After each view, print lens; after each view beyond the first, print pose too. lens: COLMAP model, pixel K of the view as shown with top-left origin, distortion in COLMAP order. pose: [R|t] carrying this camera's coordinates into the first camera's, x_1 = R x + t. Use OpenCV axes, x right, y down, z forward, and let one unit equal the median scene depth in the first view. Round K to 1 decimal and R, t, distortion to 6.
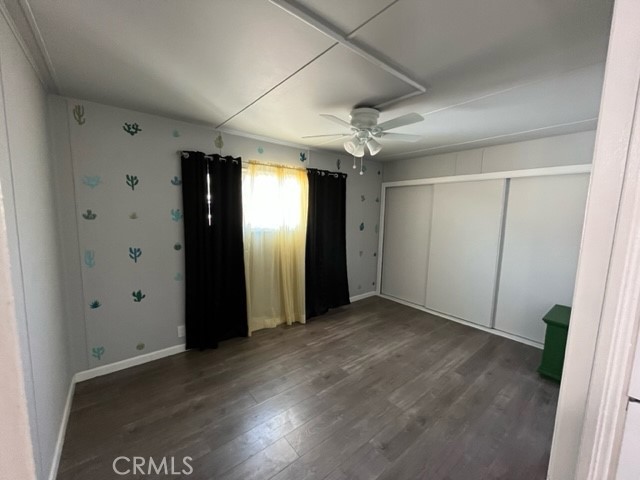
lens RADIAL K [[261.2, 0, 320.0], [0, 261.2, 240.0], [0, 0, 1]] dist [-0.001910, -0.000336]
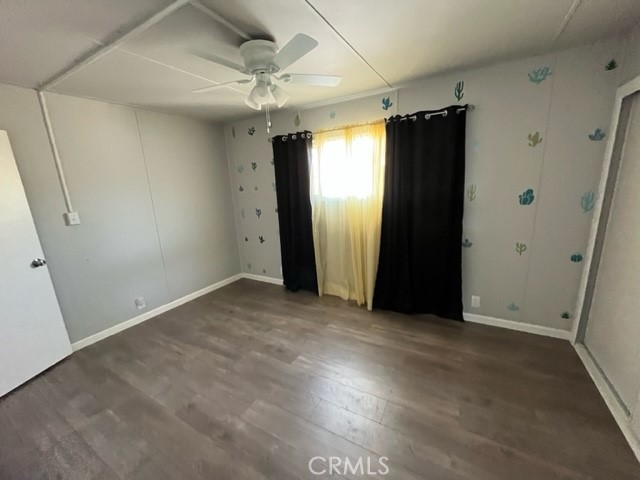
lens RADIAL K [[261.2, 0, 320.0], [0, 261.2, 240.0], [0, 0, 1]] dist [-0.001910, -0.000336]
pose [[0.349633, 0.166975, -0.921887, 0.707074], [-0.047282, 0.985881, 0.160634, -0.043222], [0.935693, -0.012574, 0.352591, 0.607691]]
